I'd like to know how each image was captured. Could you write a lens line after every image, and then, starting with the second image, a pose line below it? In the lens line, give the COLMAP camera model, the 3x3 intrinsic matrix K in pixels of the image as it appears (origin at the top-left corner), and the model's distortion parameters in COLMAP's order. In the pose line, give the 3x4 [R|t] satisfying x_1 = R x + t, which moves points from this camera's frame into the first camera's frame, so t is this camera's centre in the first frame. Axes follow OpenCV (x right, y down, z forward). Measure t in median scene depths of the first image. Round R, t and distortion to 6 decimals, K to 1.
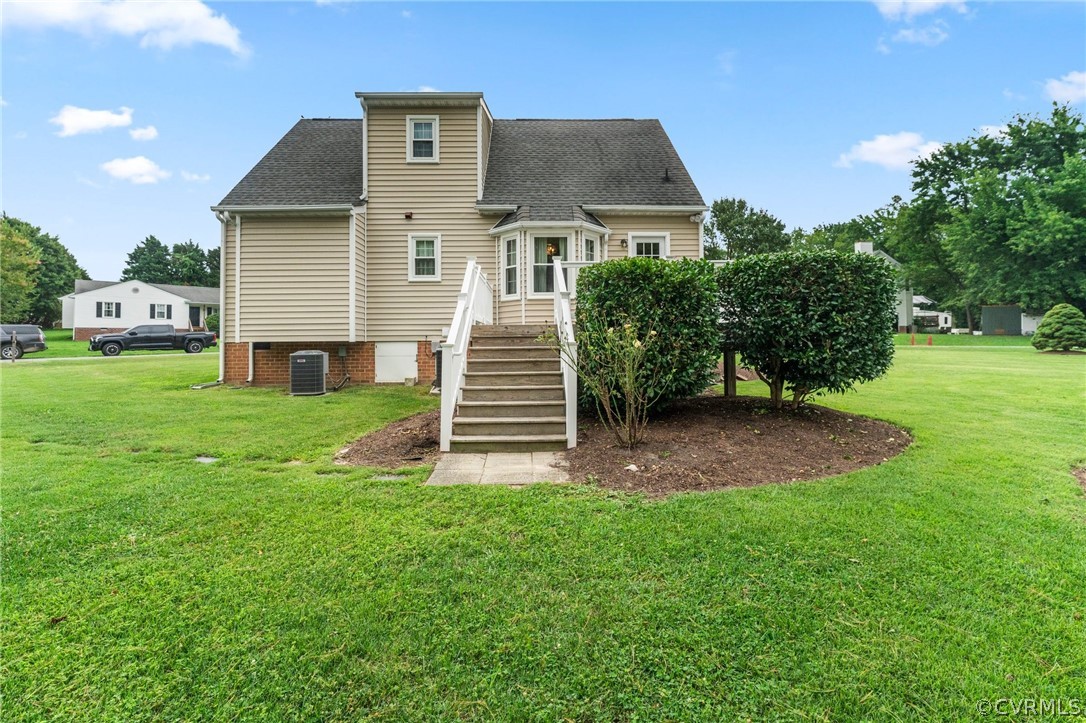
lens RADIAL K [[462.0, 0, 531.9], [0, 462.0, 329.0], [0, 0, 1]] dist [0.000159, 0.000062]
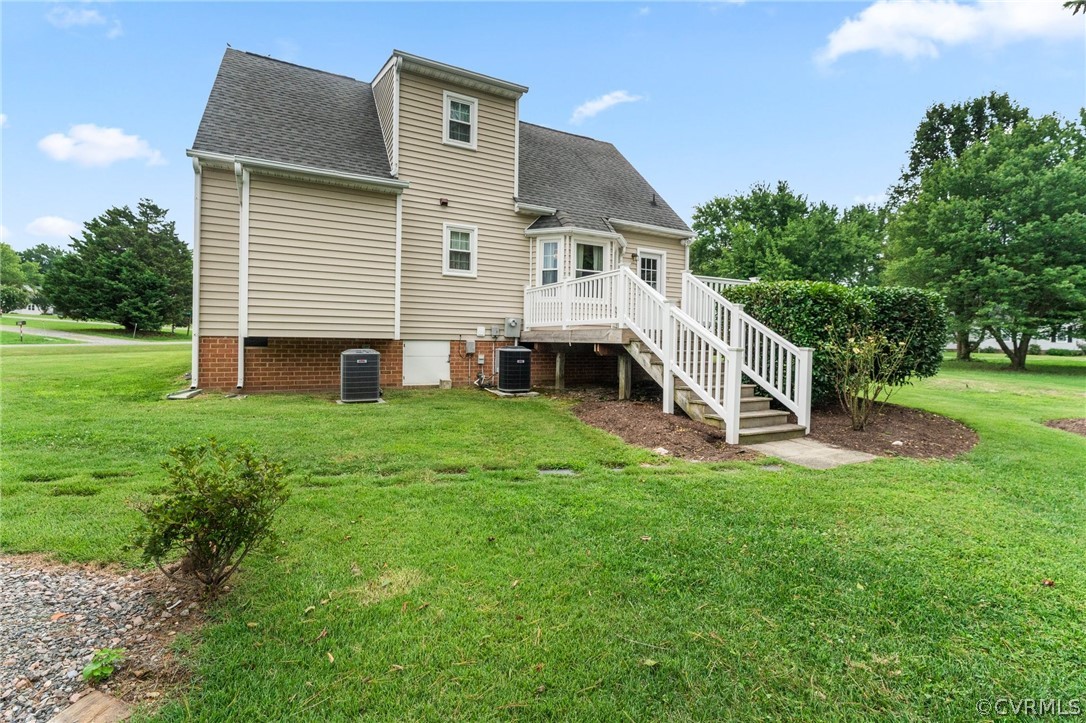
lens RADIAL K [[463.1, 0, 534.6], [0, 463.1, 342.3], [0, 0, 1]] dist [-0.000995, -0.000060]
pose [[0.901705, 0.022397, 0.431772, -0.494440], [-0.034701, 0.999185, 0.020638, 0.005255], [-0.430958, -0.033593, 0.901747, 0.090348]]
